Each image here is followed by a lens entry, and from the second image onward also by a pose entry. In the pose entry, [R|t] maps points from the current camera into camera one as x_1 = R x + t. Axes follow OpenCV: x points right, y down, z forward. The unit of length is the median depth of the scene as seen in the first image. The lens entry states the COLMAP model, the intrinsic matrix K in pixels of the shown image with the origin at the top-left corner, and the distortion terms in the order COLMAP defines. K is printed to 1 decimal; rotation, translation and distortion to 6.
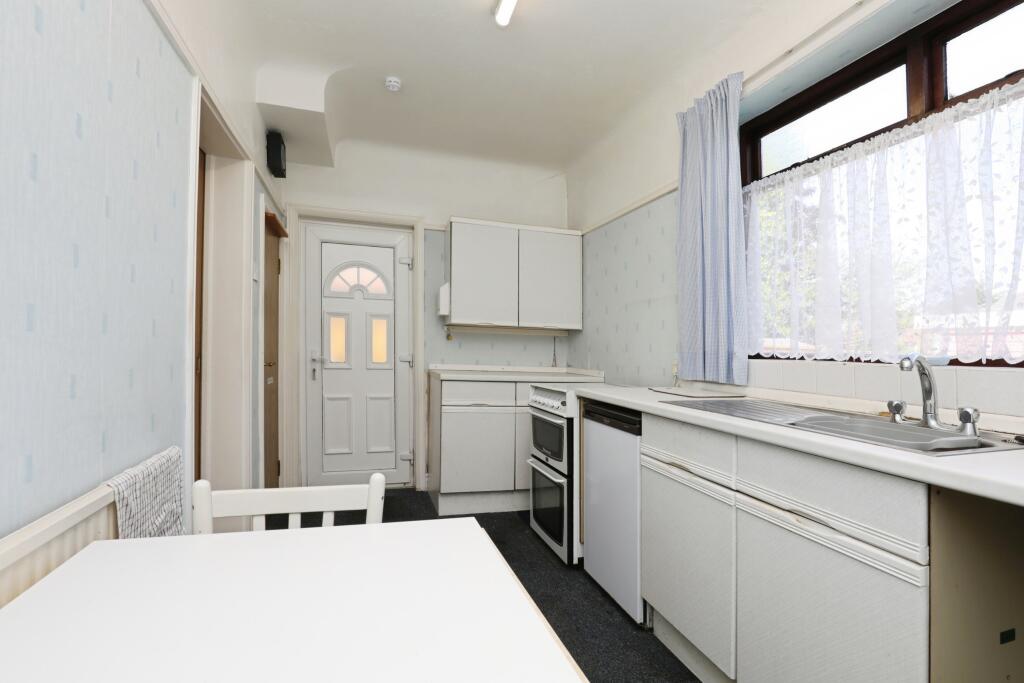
lens RADIAL K [[472.4, 0, 517.9], [0, 472.4, 344.2], [0, 0, 1]] dist [-0.033528, 0.006179]
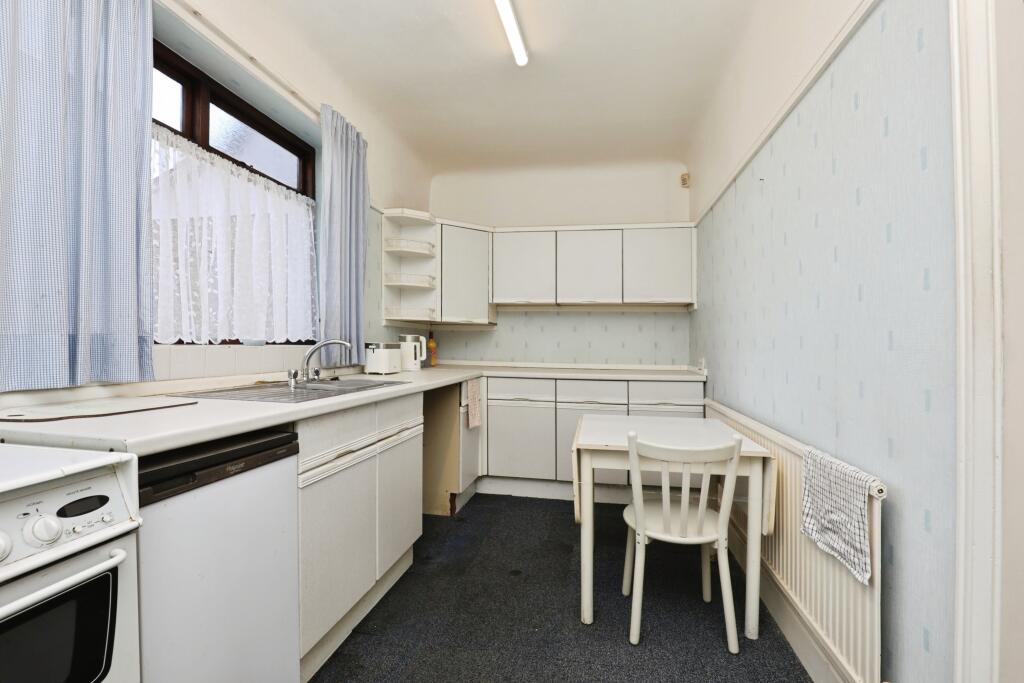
lens RADIAL K [[472.4, 0, 515.0], [0, 472.4, 336.1], [0, 0, 1]] dist [-0.033528, 0.006179]
pose [[-0.846890, -0.014262, 0.531577, -0.348692], [-0.014907, 0.999884, 0.003076, -0.005000], [-0.531559, -0.005319, -0.847005, 1.127838]]
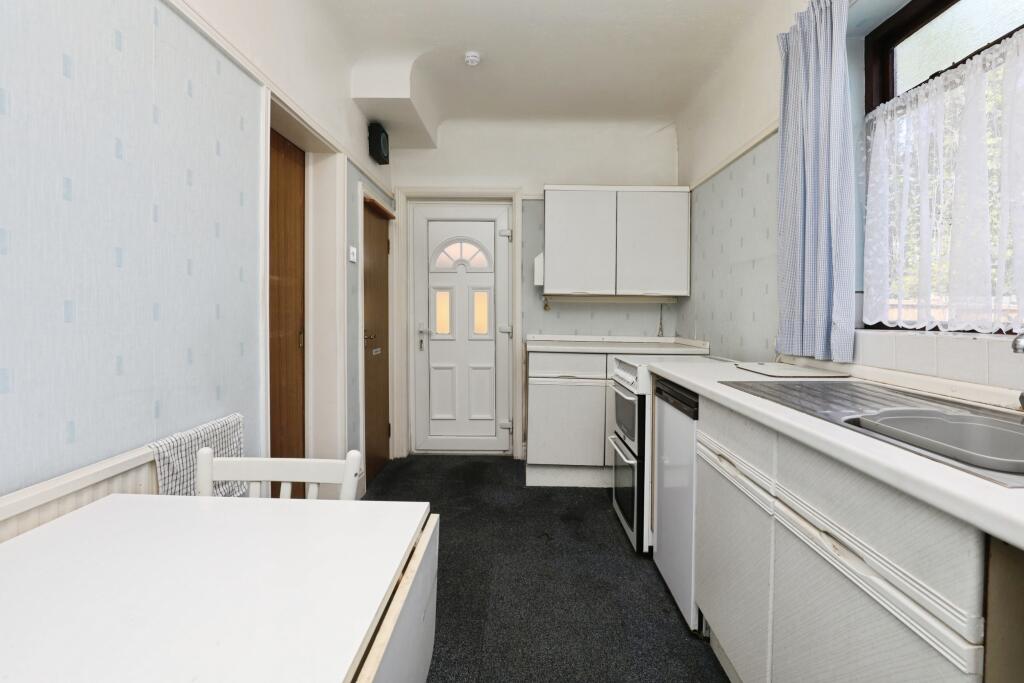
lens RADIAL K [[472.4, 0, 498.1], [0, 472.4, 330.6], [0, 0, 1]] dist [-0.033528, 0.006179]
pose [[0.952419, -0.009300, -0.304651, 0.128478], [0.021013, 0.999160, 0.035190, -0.007672], [0.304068, -0.039917, 0.951814, 0.047755]]
